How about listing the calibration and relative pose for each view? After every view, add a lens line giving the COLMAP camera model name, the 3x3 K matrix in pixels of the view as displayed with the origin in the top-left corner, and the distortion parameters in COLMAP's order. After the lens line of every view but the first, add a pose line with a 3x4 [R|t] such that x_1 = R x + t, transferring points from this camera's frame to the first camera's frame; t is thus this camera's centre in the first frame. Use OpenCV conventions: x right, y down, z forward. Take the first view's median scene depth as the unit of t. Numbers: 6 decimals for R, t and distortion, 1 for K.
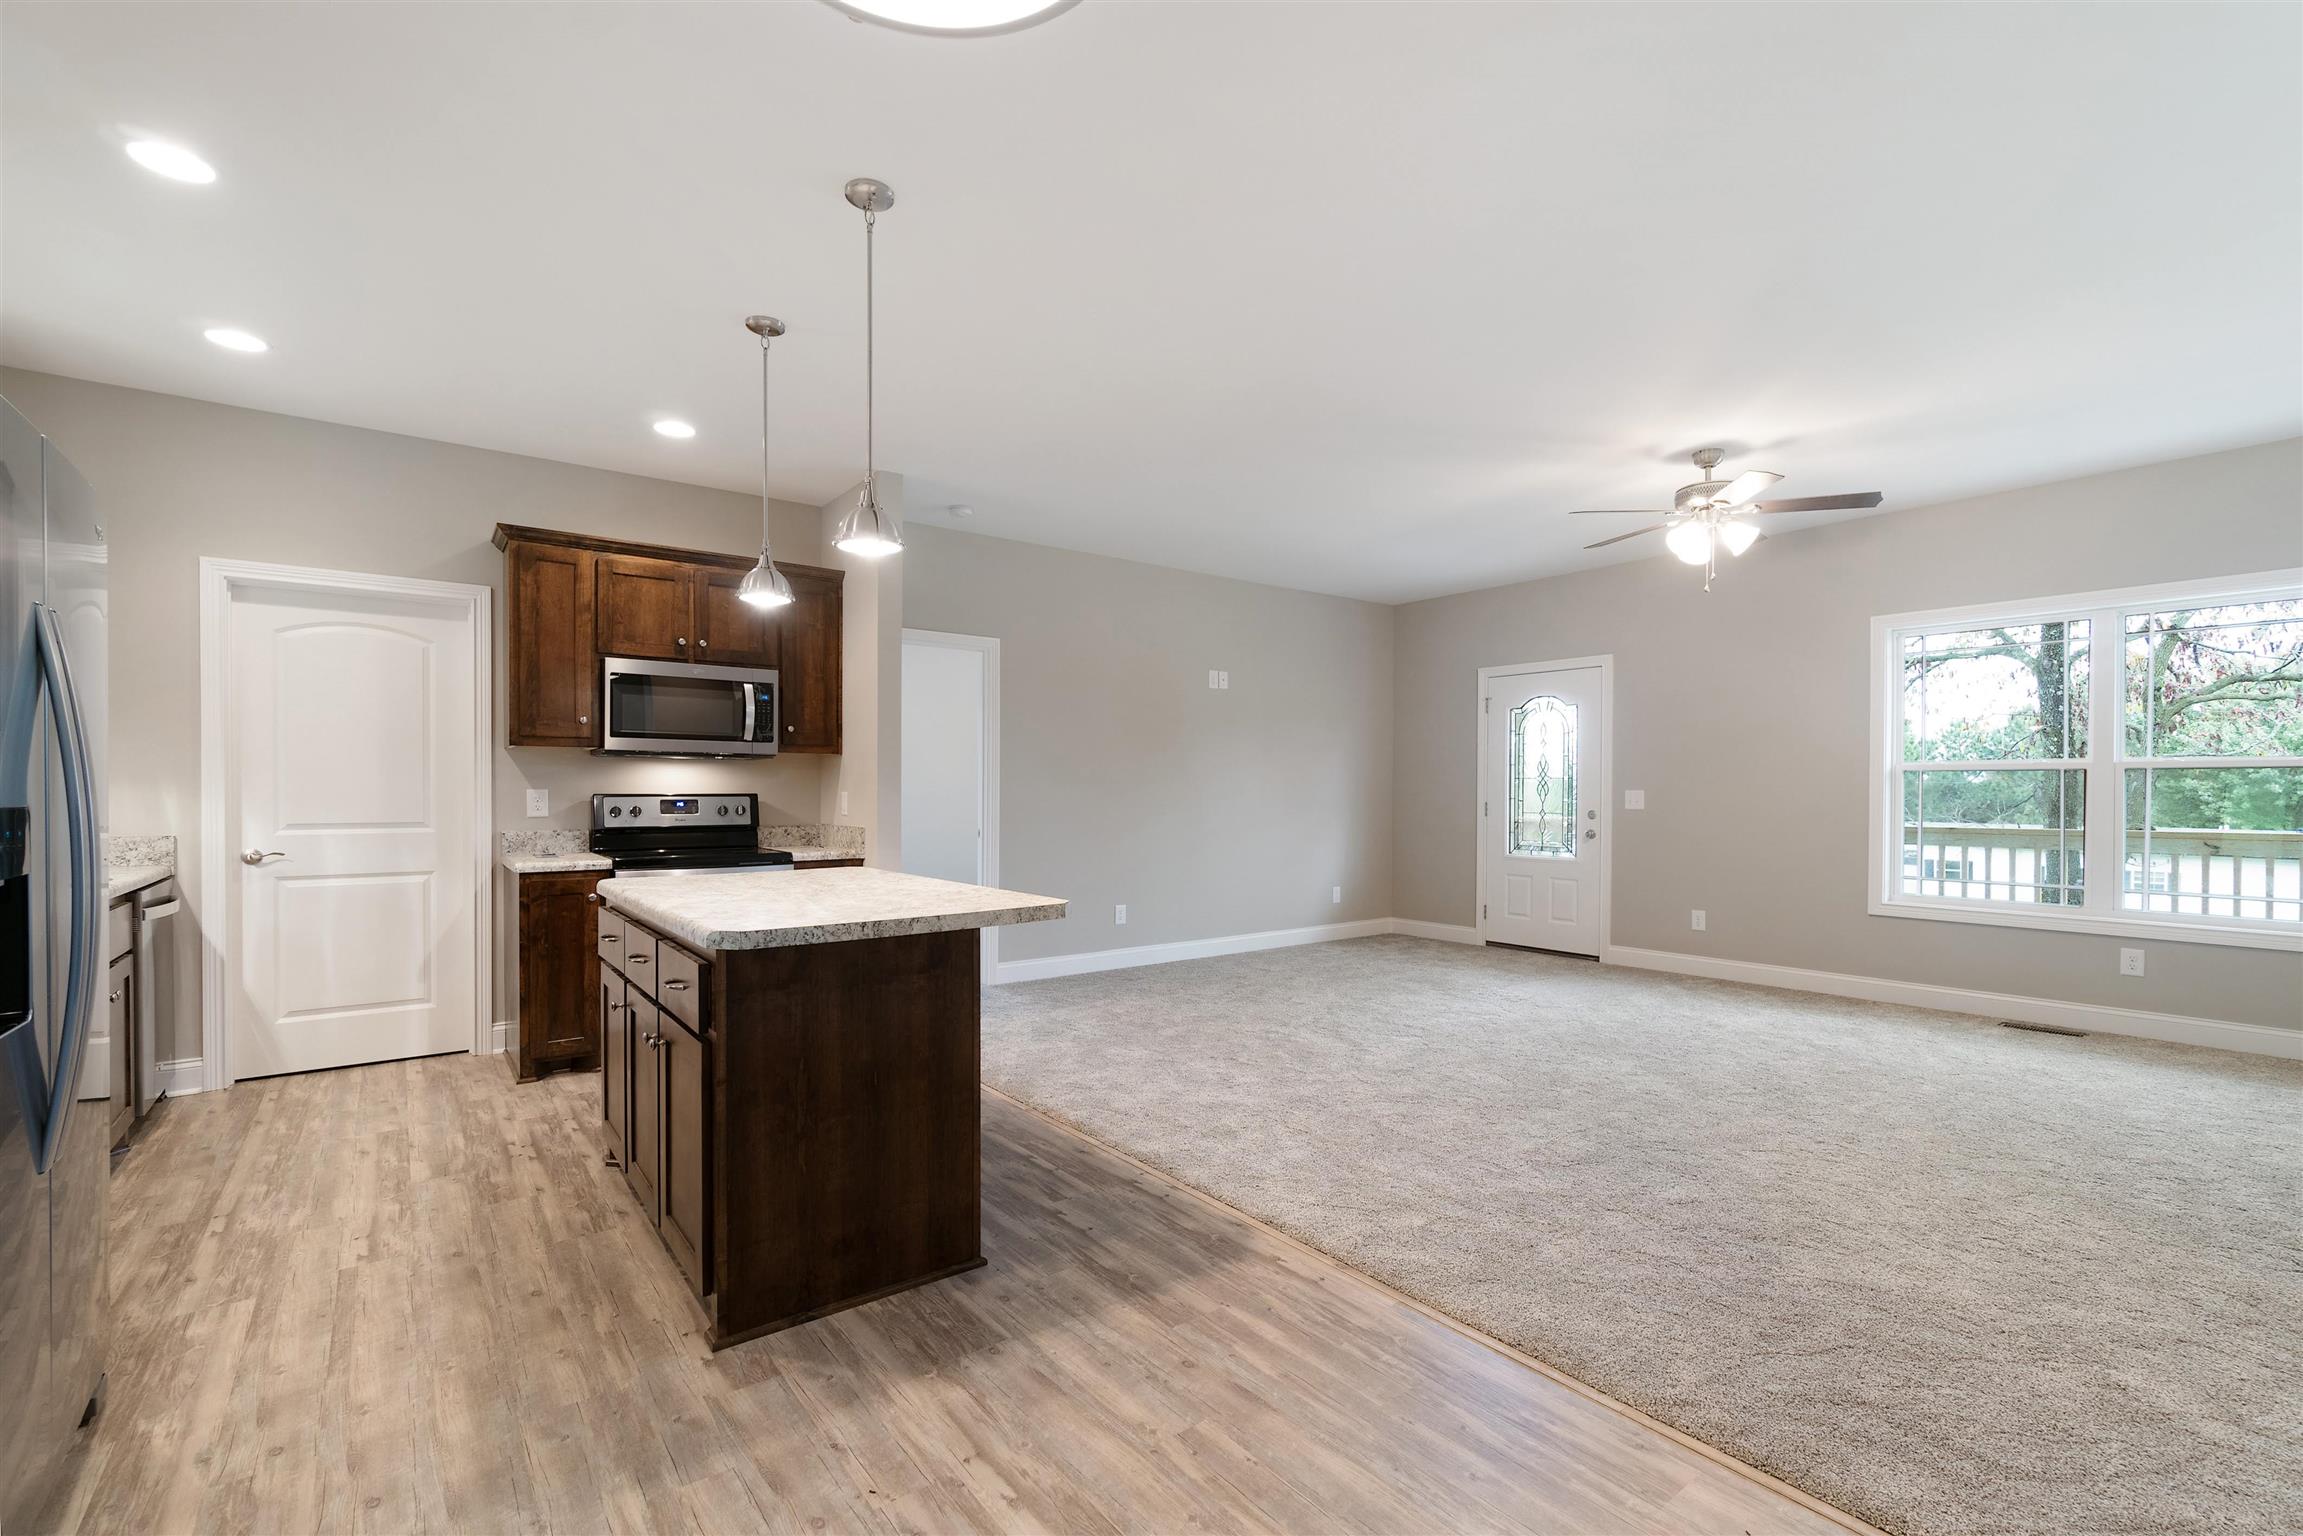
lens RADIAL K [[999.6, 0, 1159.6], [0, 999.6, 798.9], [0, 0, 1]] dist [-0.008435, 0.001729]
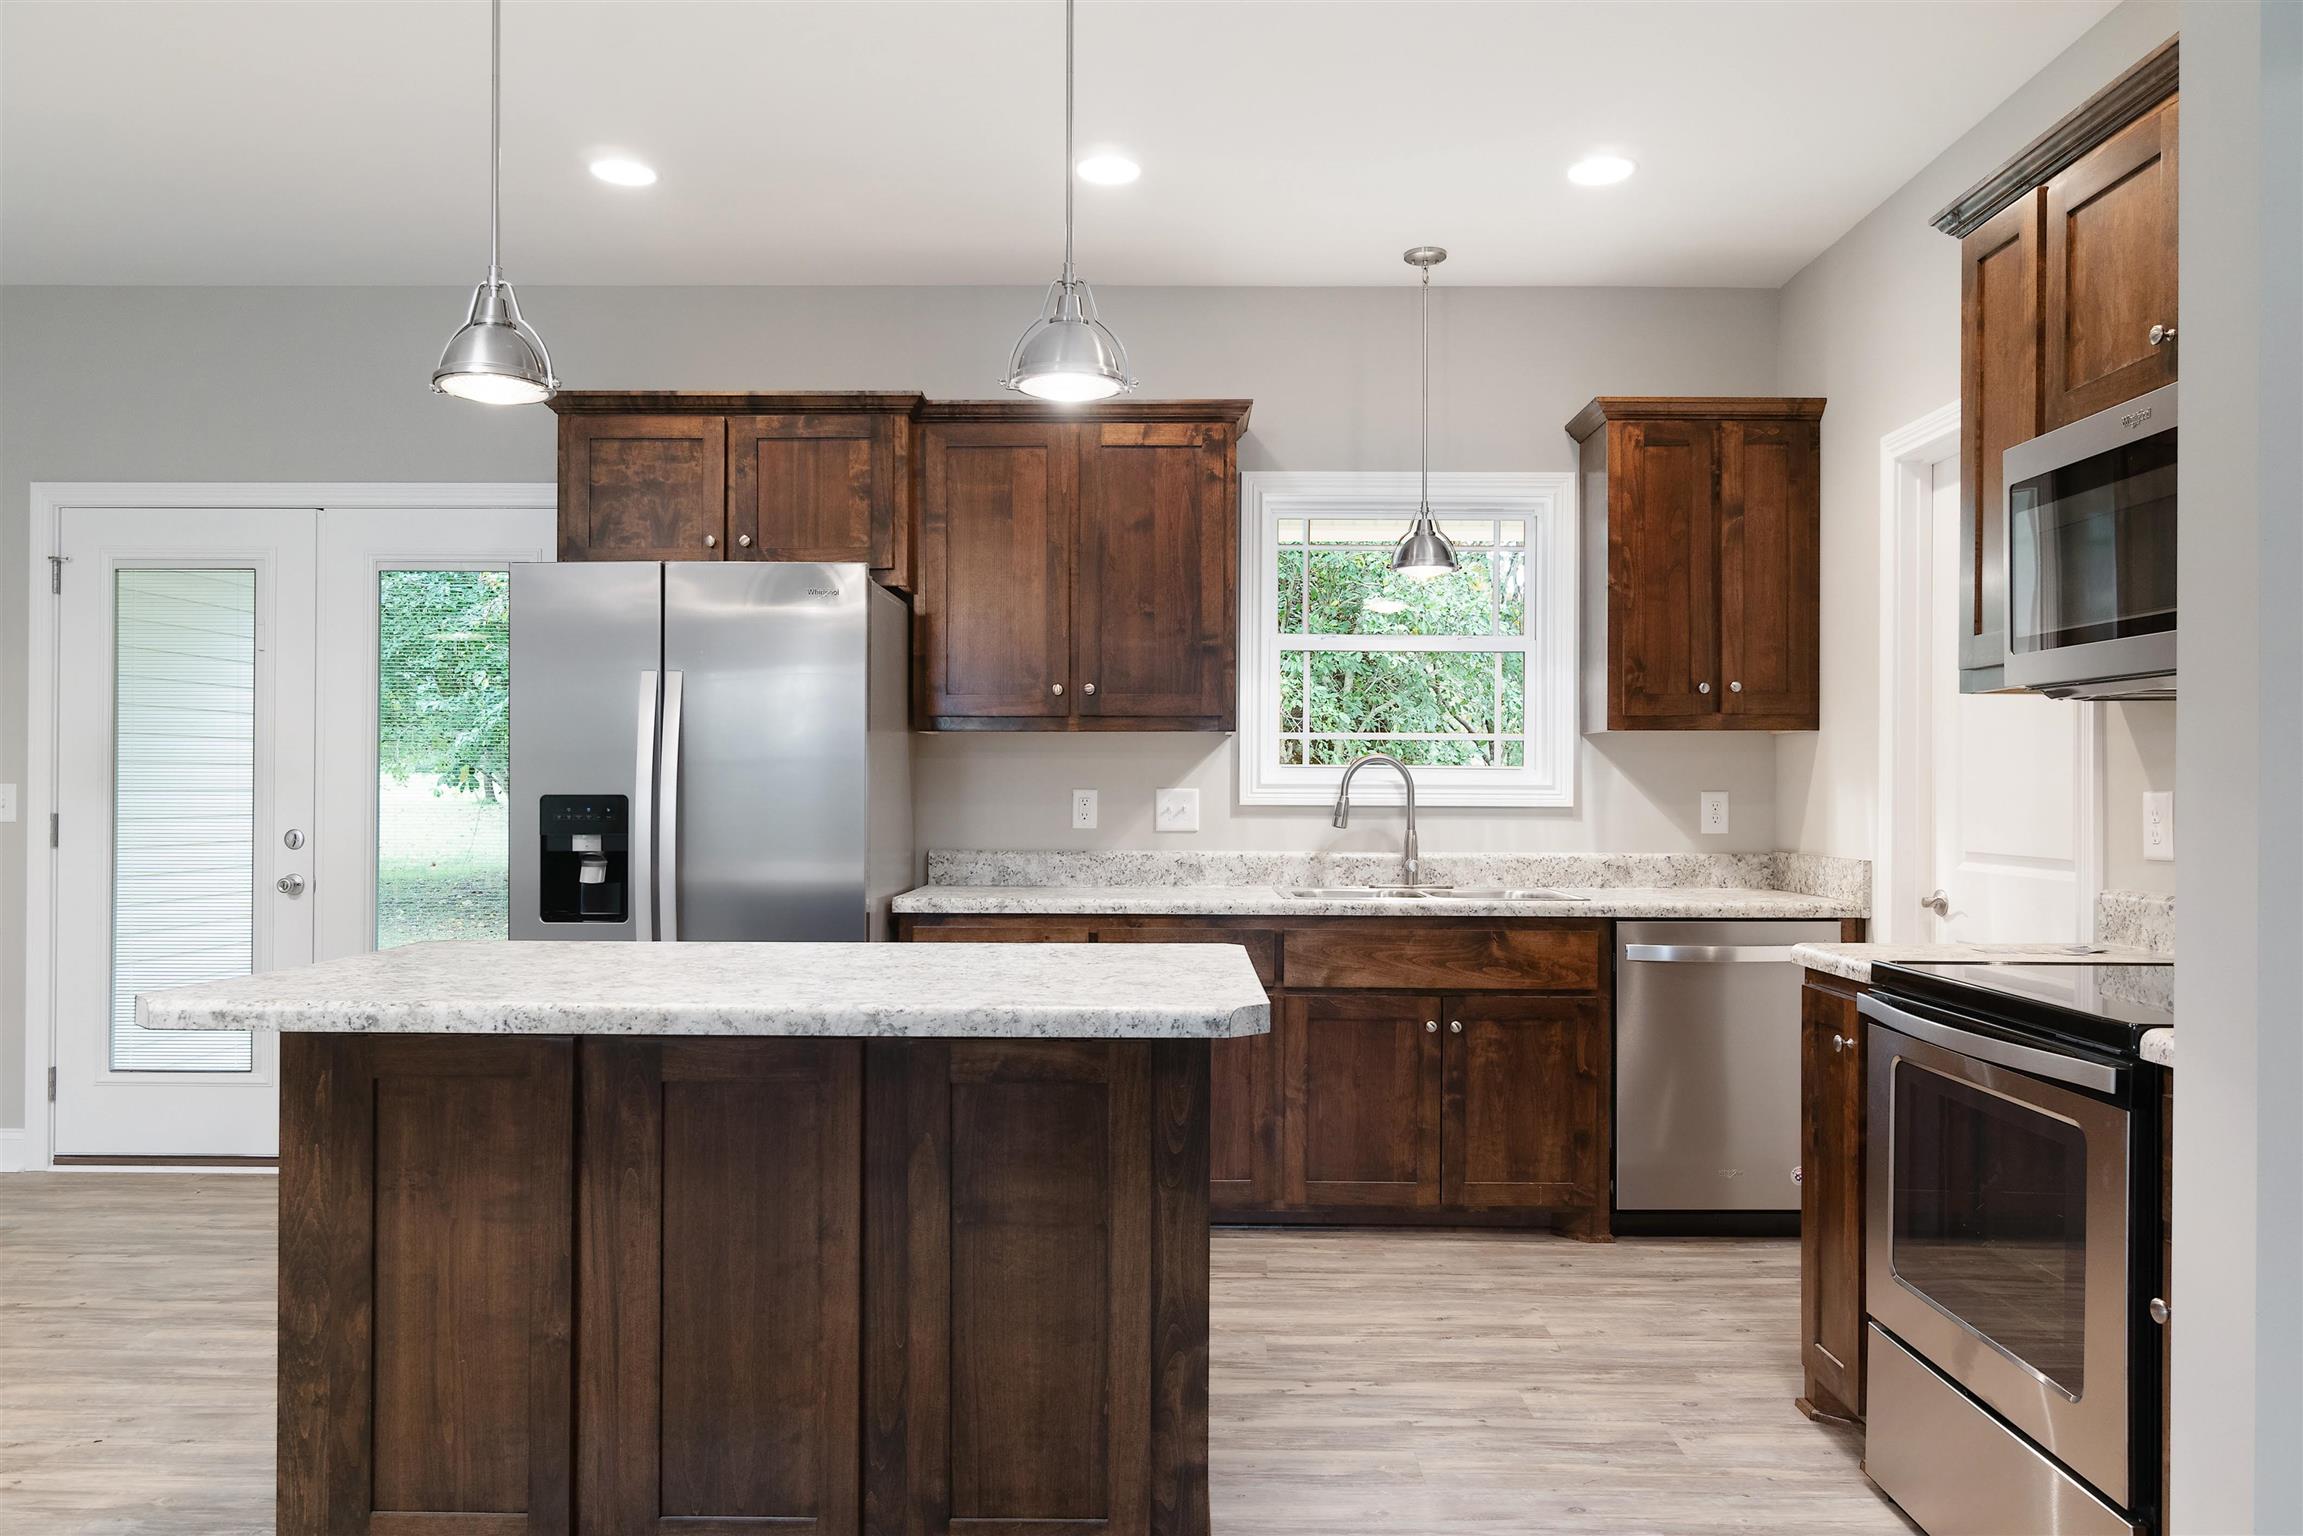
lens RADIAL K [[1577.8, 0, 1171.2], [0, 1577.8, 780.1], [0, 0, 1]] dist [0.001827, -0.003306]
pose [[-0.614593, -0.010008, -0.788781, 0.144027], [-0.013560, 0.999906, -0.002121, -0.008848], [0.788728, 0.009392, -0.614671, 1.231507]]
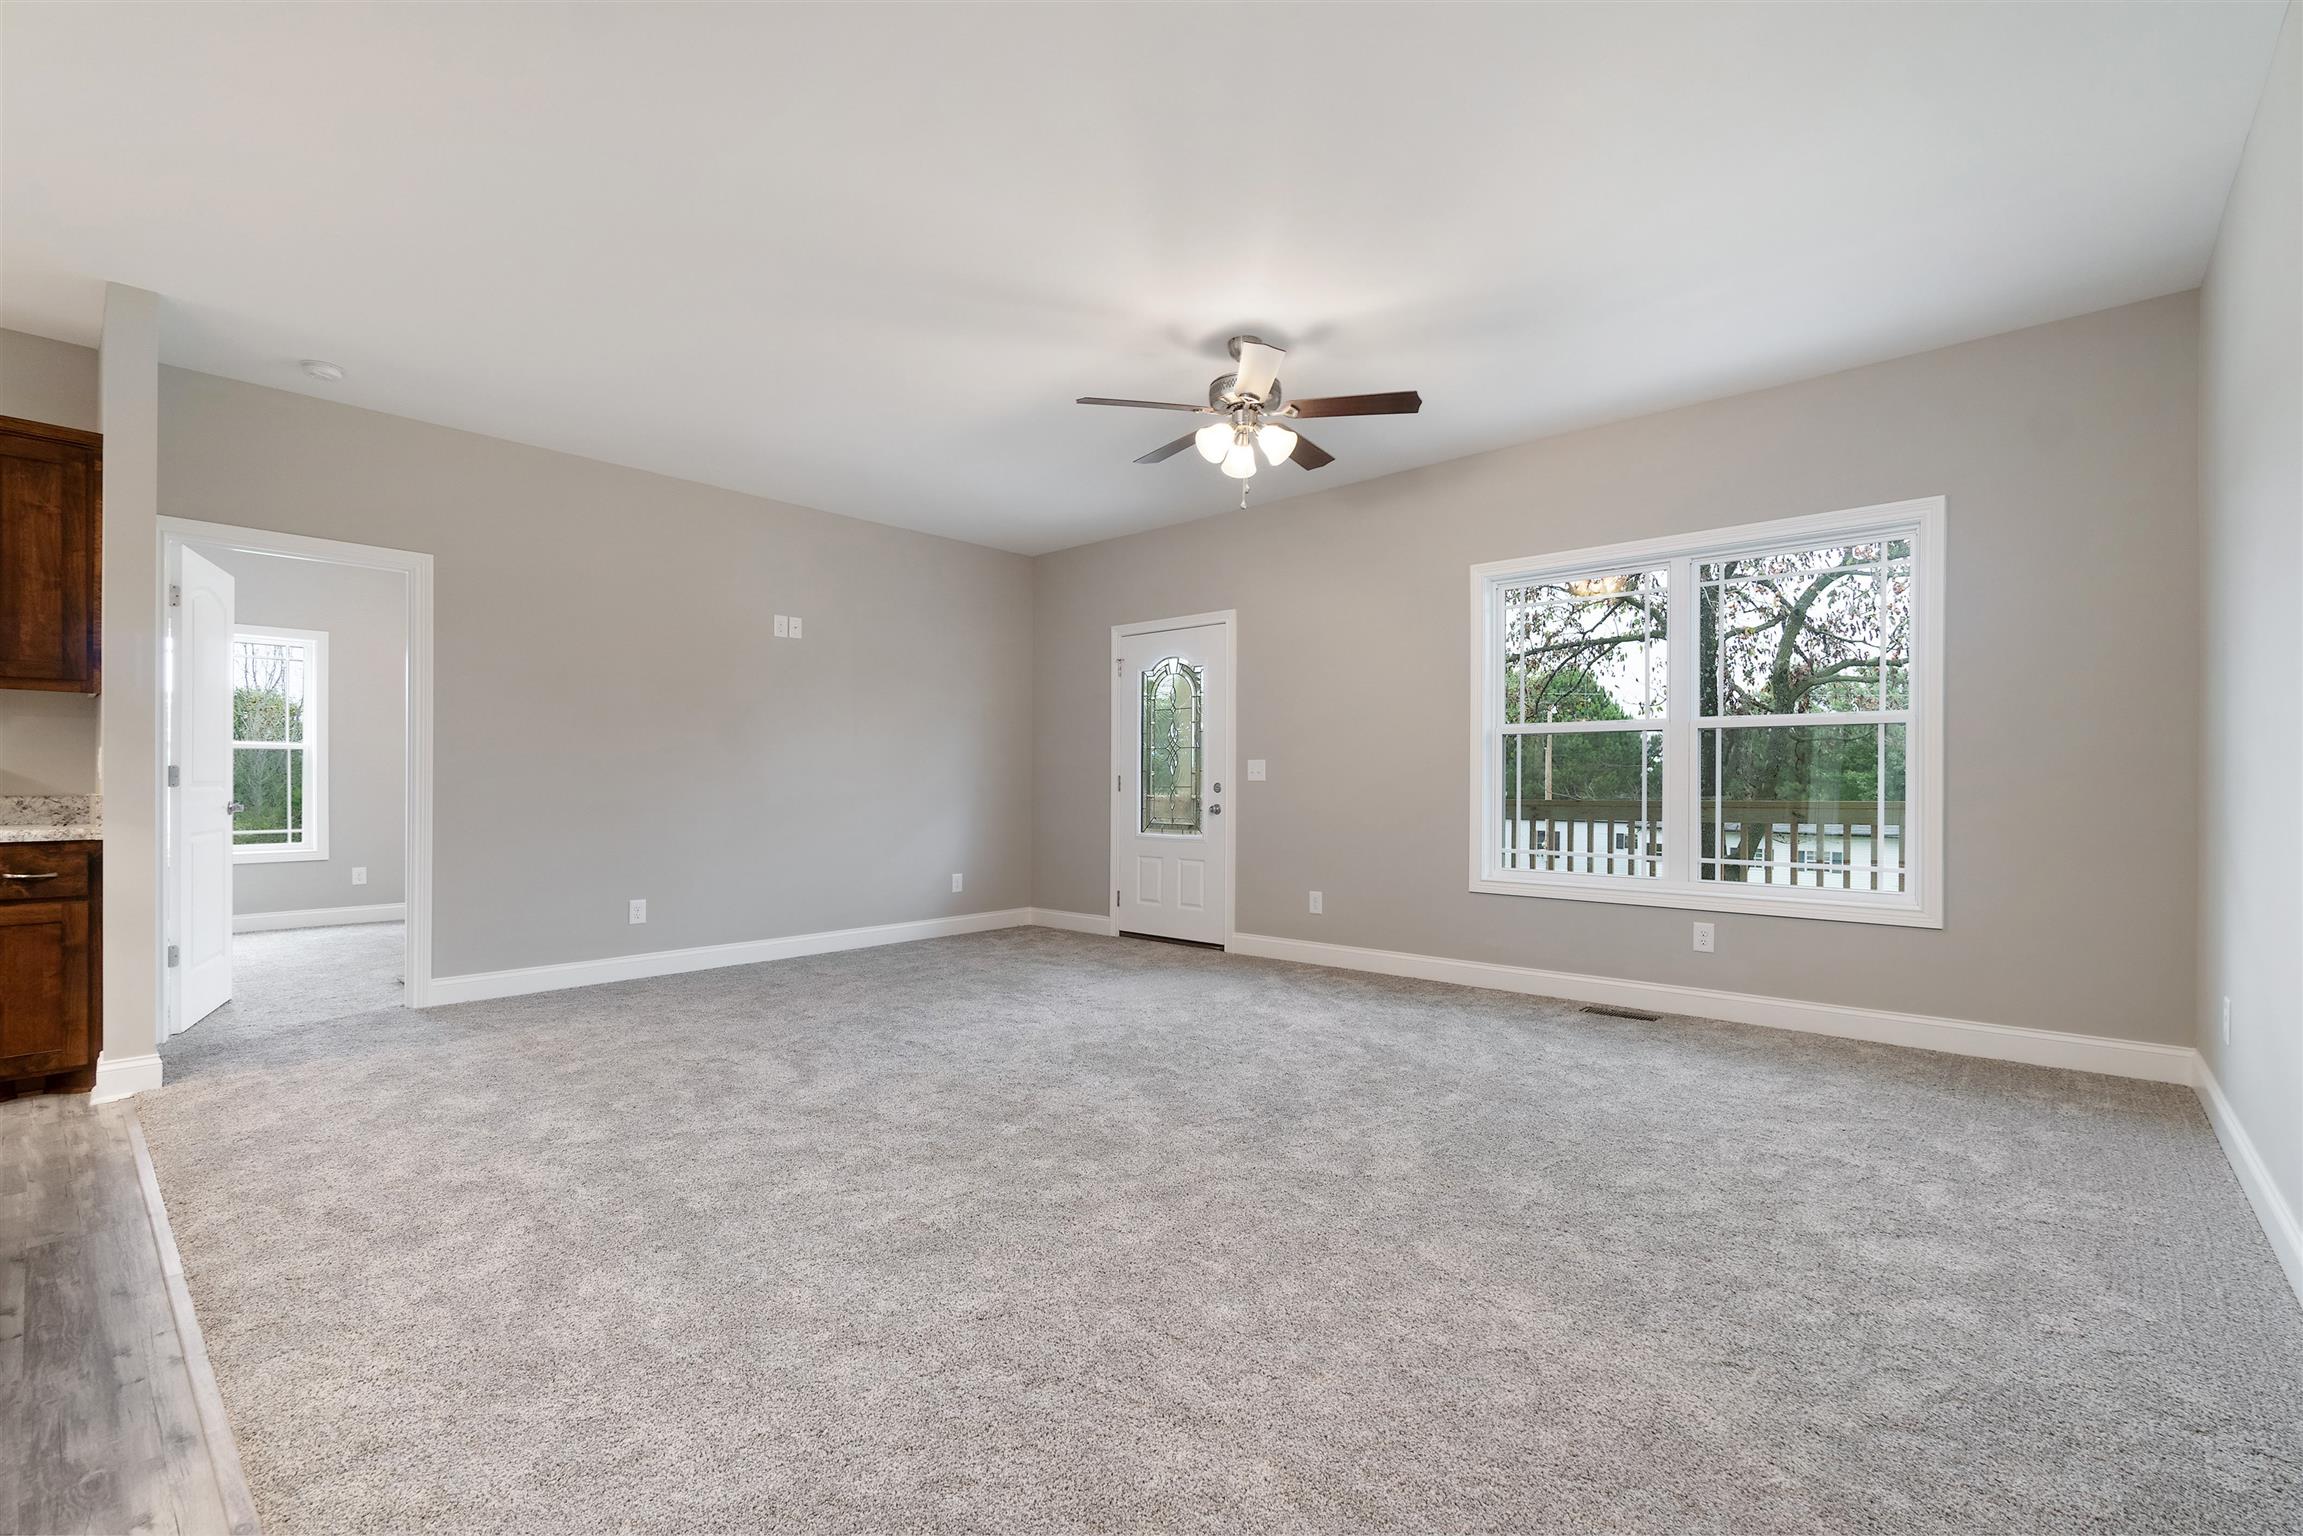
lens RADIAL K [[999.6, 0, 1159.0], [0, 999.6, 786.7], [0, 0, 1]] dist [-0.008435, 0.001729]
pose [[0.981666, 0.000283, 0.190610, 0.362541], [0.000355, 0.999994, -0.003313, 0.030590], [-0.190610, 0.003320, 0.981660, 0.215990]]
